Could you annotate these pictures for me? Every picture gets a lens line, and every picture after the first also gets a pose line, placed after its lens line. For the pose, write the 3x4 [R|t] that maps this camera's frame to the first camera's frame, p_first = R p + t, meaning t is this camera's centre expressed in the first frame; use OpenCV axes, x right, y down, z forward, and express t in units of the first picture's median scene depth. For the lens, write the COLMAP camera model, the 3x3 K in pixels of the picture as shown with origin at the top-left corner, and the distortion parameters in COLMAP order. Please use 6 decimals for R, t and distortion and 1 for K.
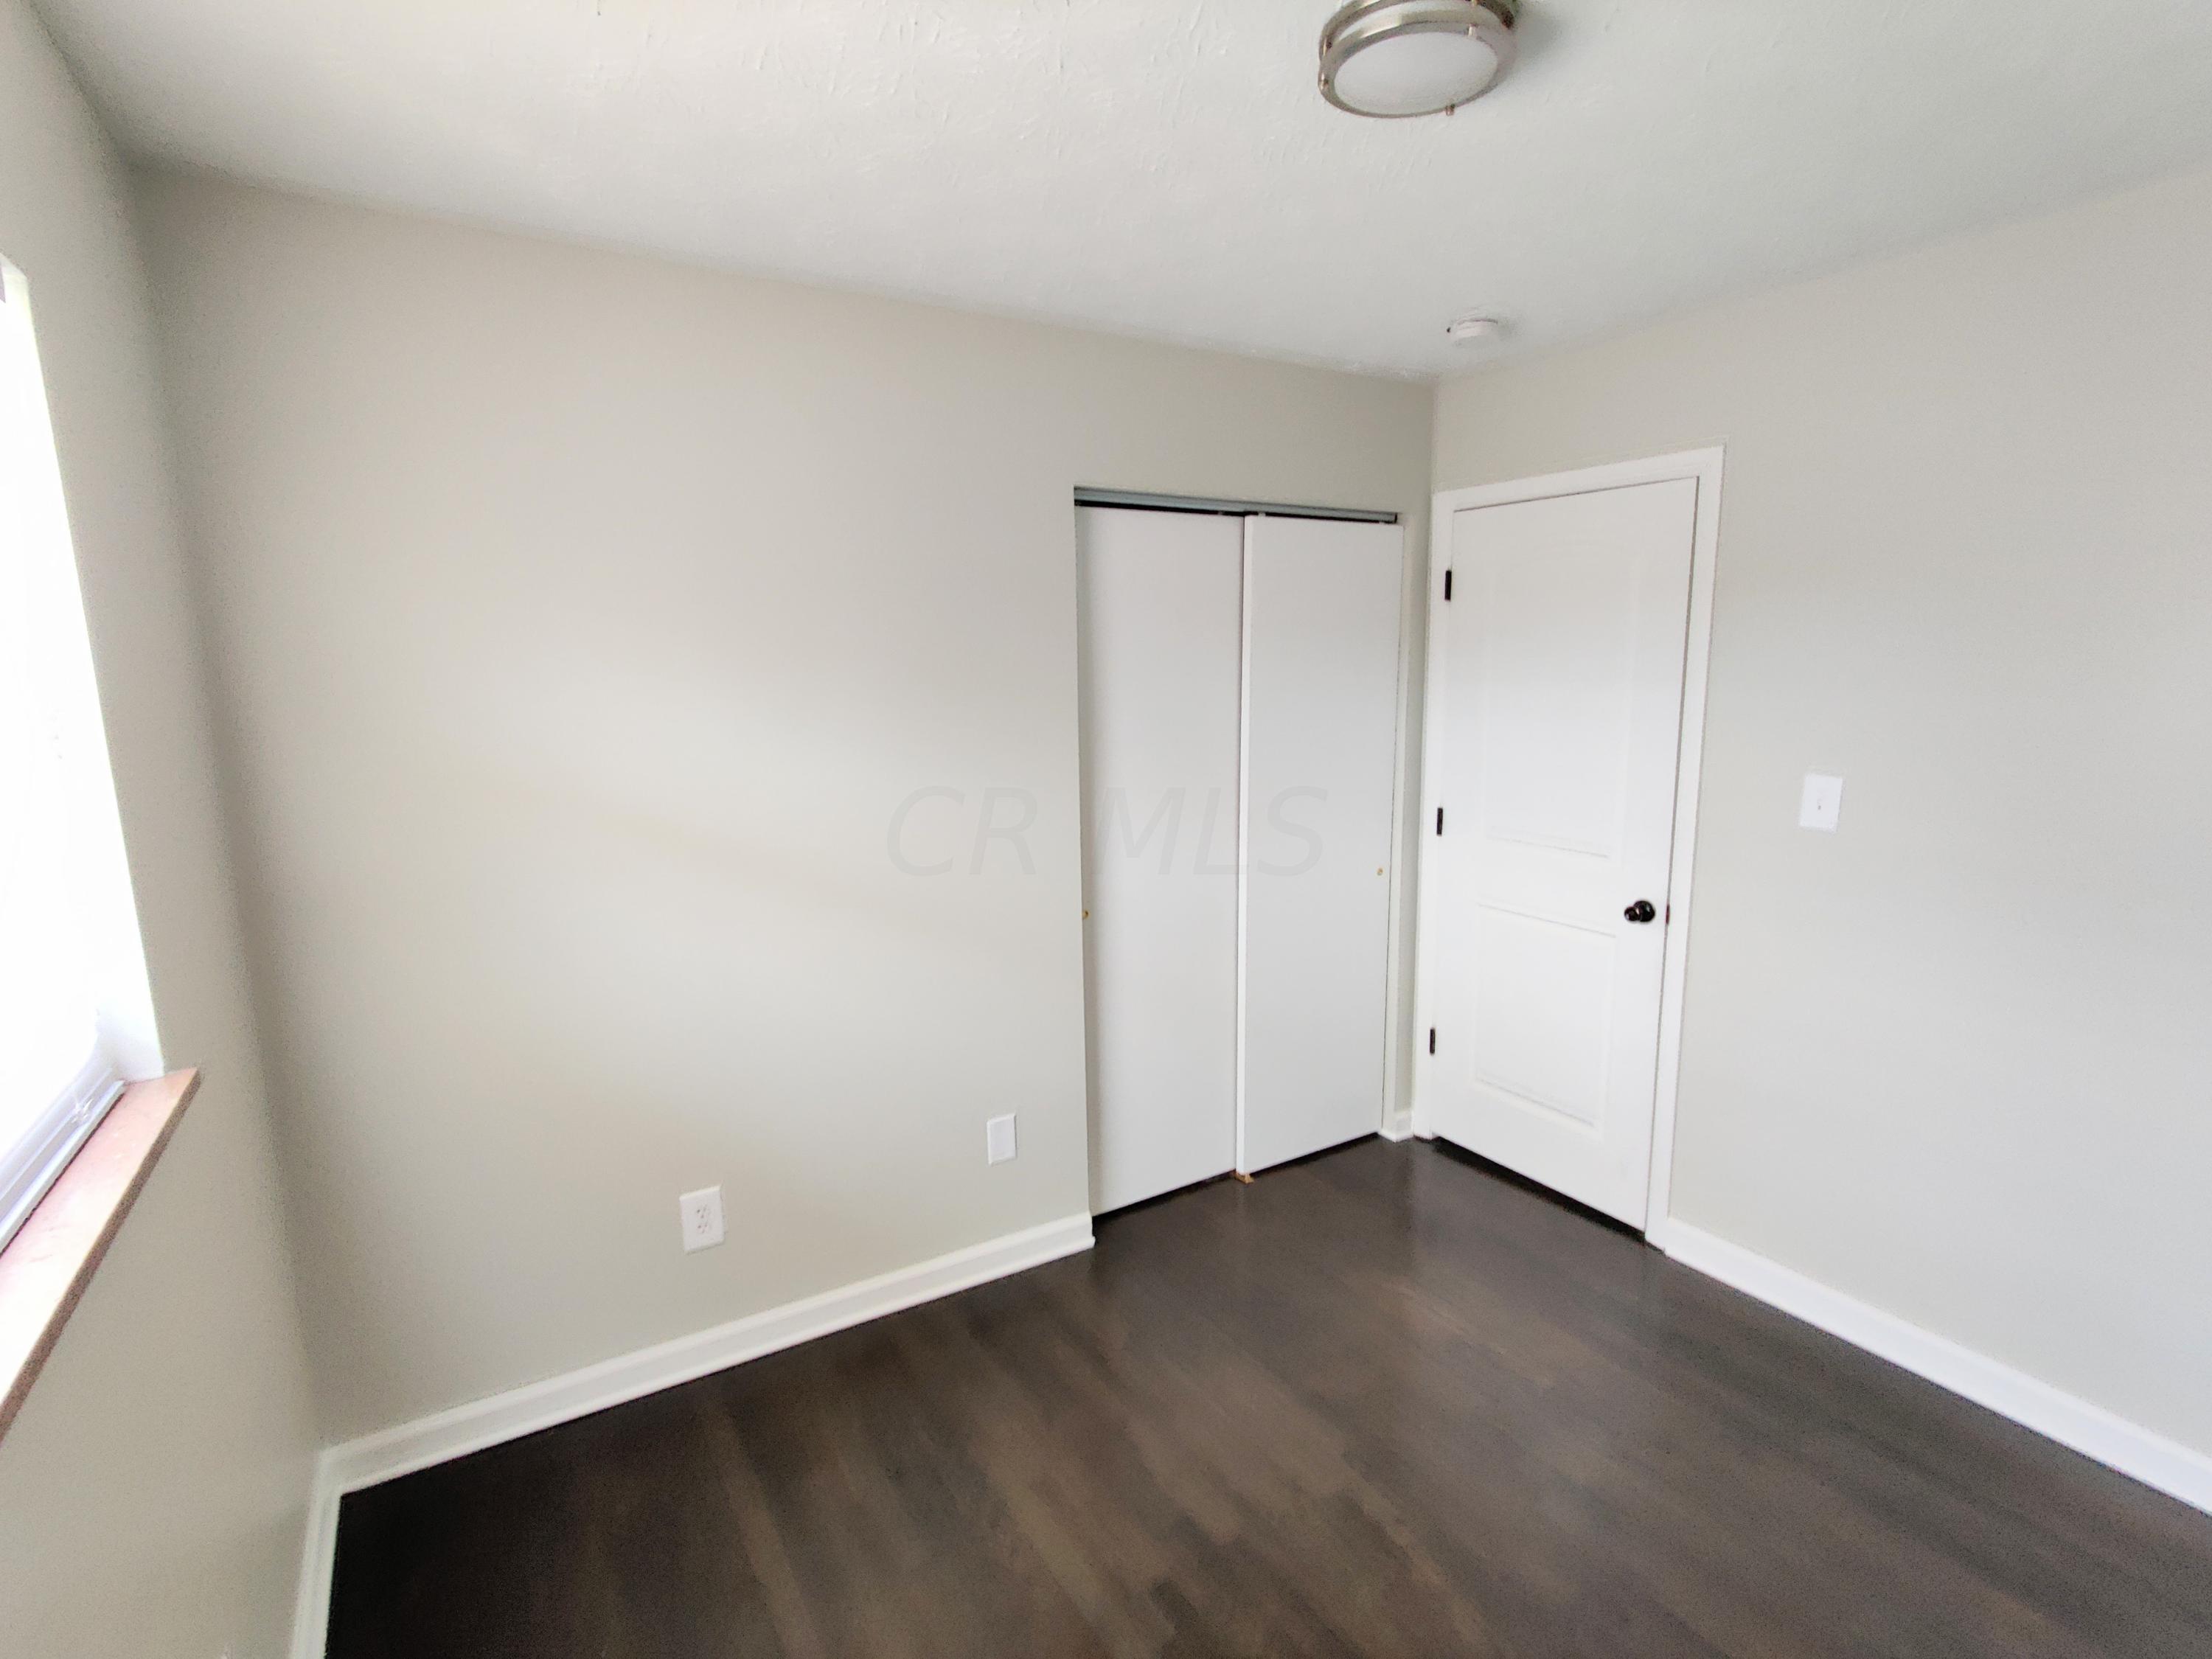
lens RADIAL K [[1104.7, 0, 1100.2], [0, 1104.7, 824.6], [0, 0, 1]] dist [-0.003123, 0.010649]
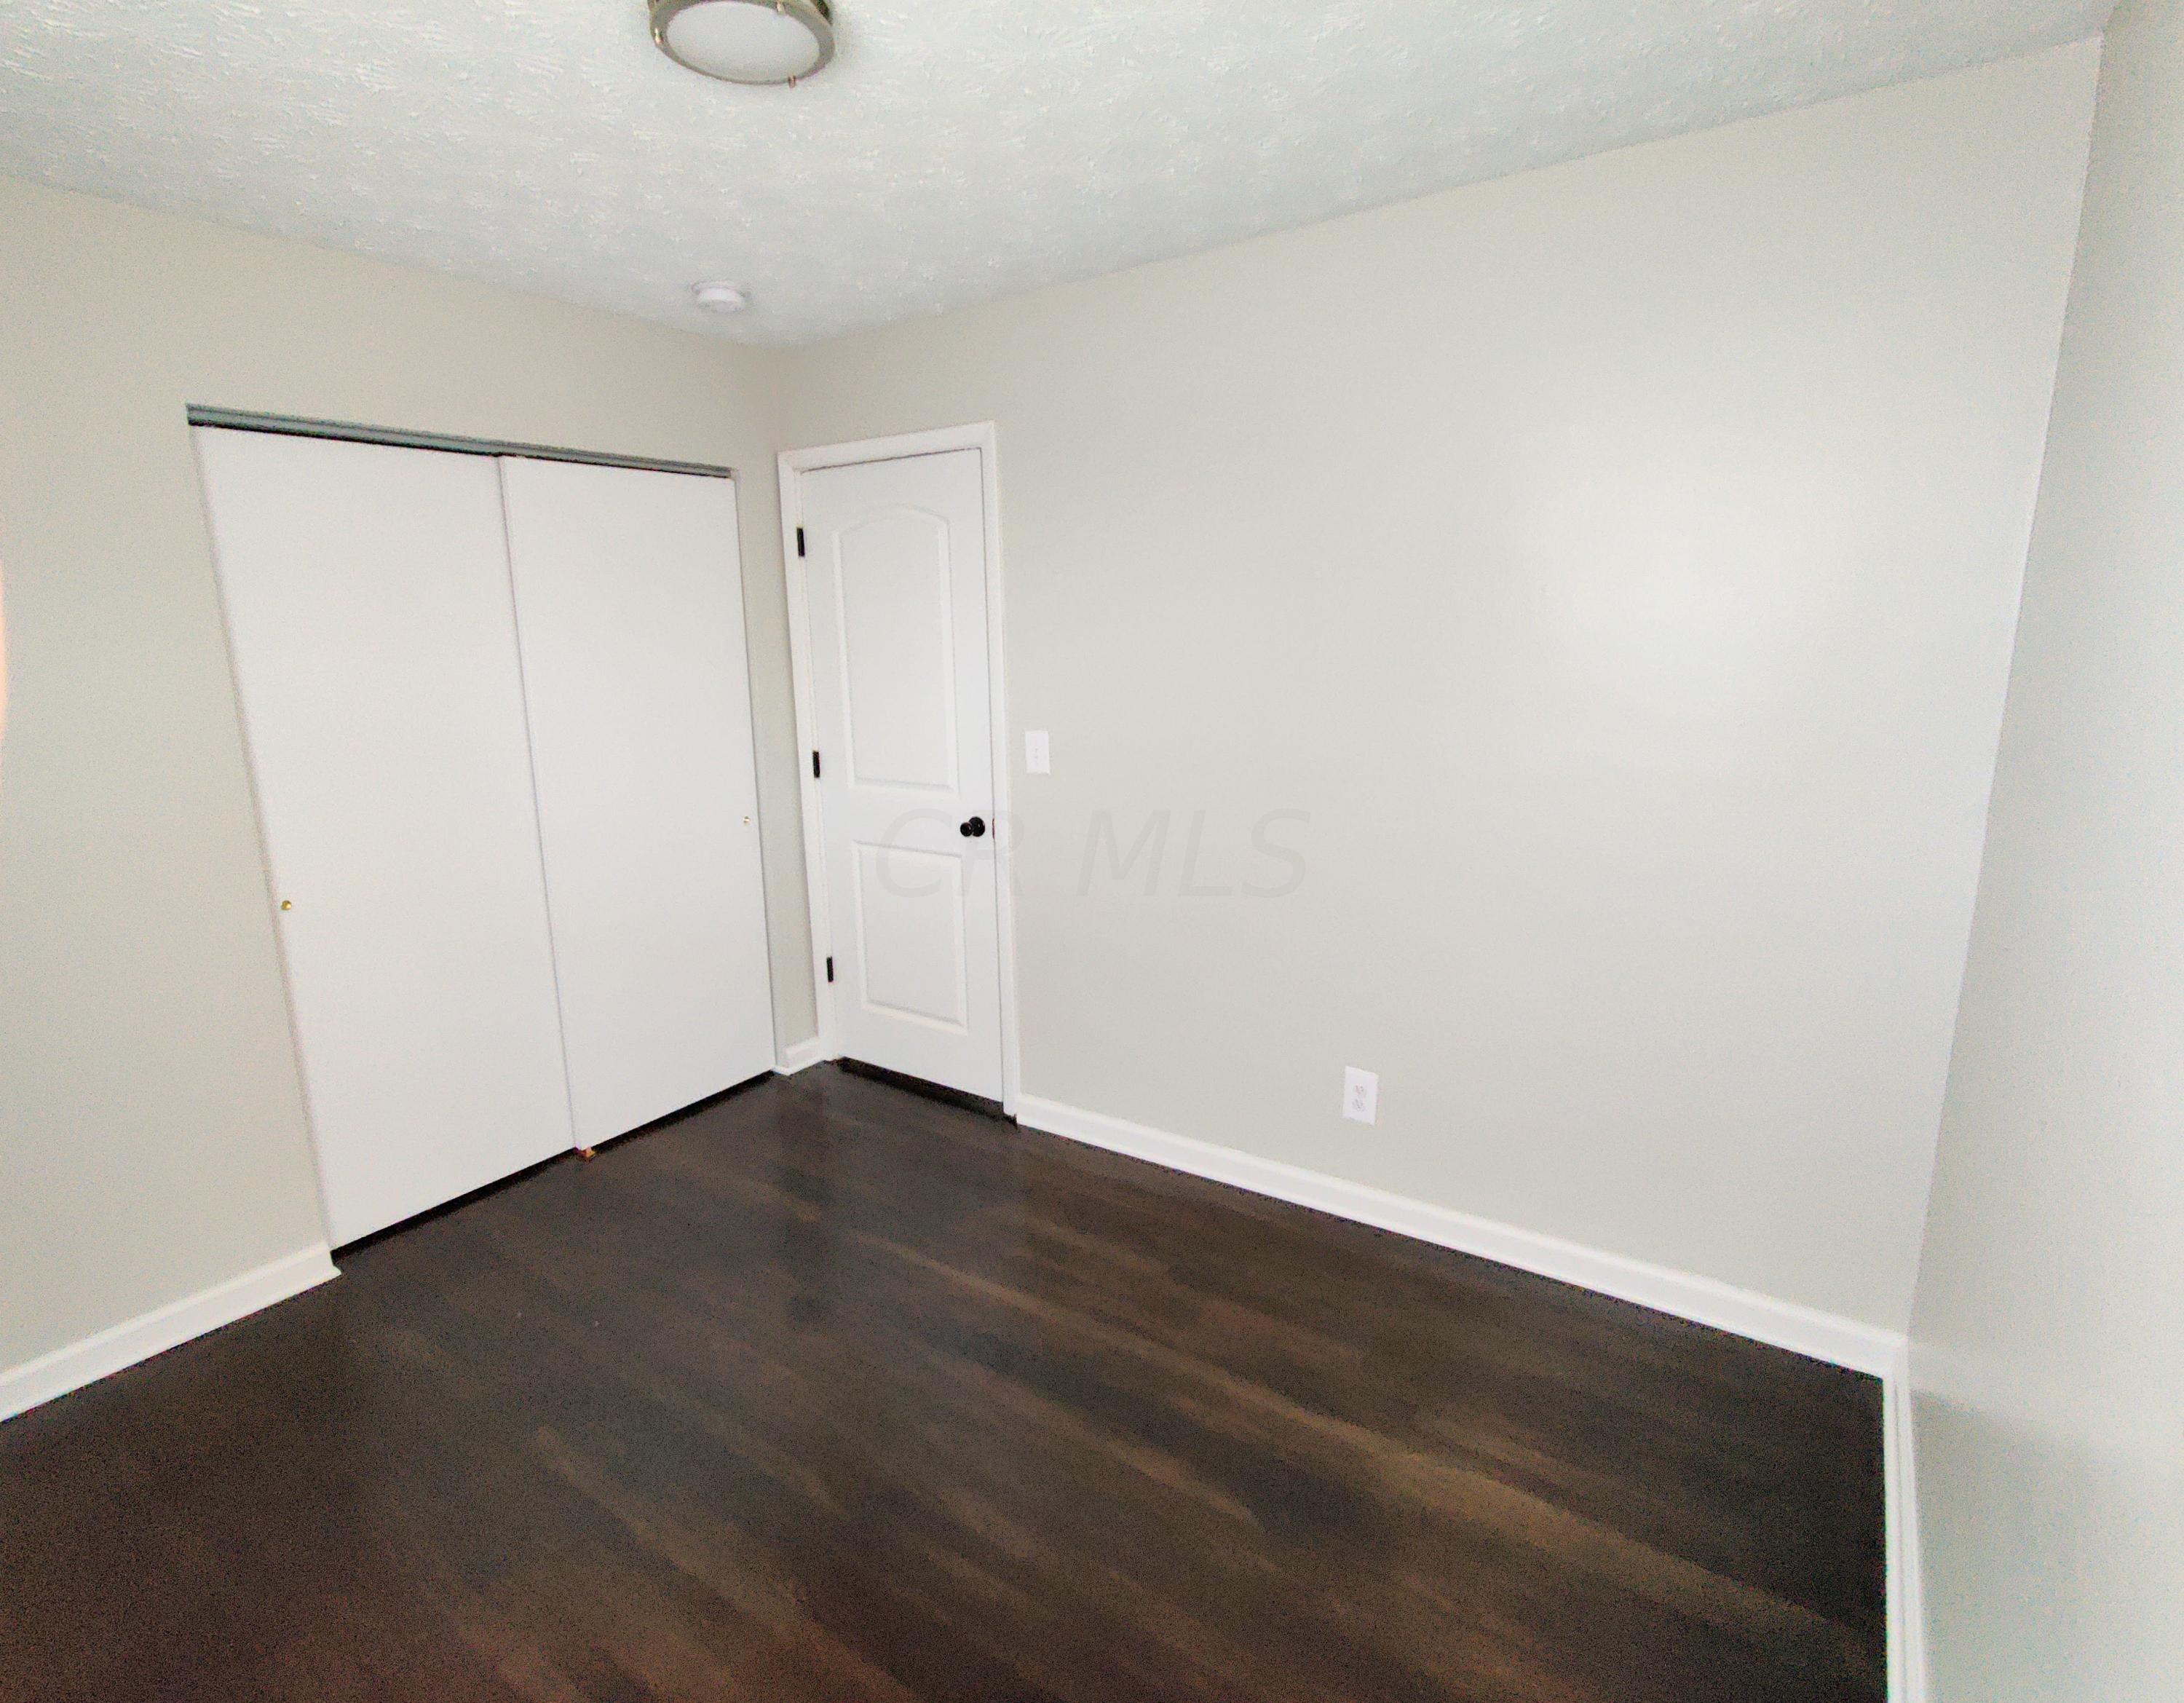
lens RADIAL K [[1130.1, 0, 1092.0], [0, 1130.1, 851.5], [0, 0, 1]] dist [-0.004395, -0.001722]
pose [[0.923401, -0.080140, 0.375378, 0.157593], [0.066255, 0.996561, 0.049774, 0.049587], [-0.378076, -0.021091, 0.925534, -0.129431]]
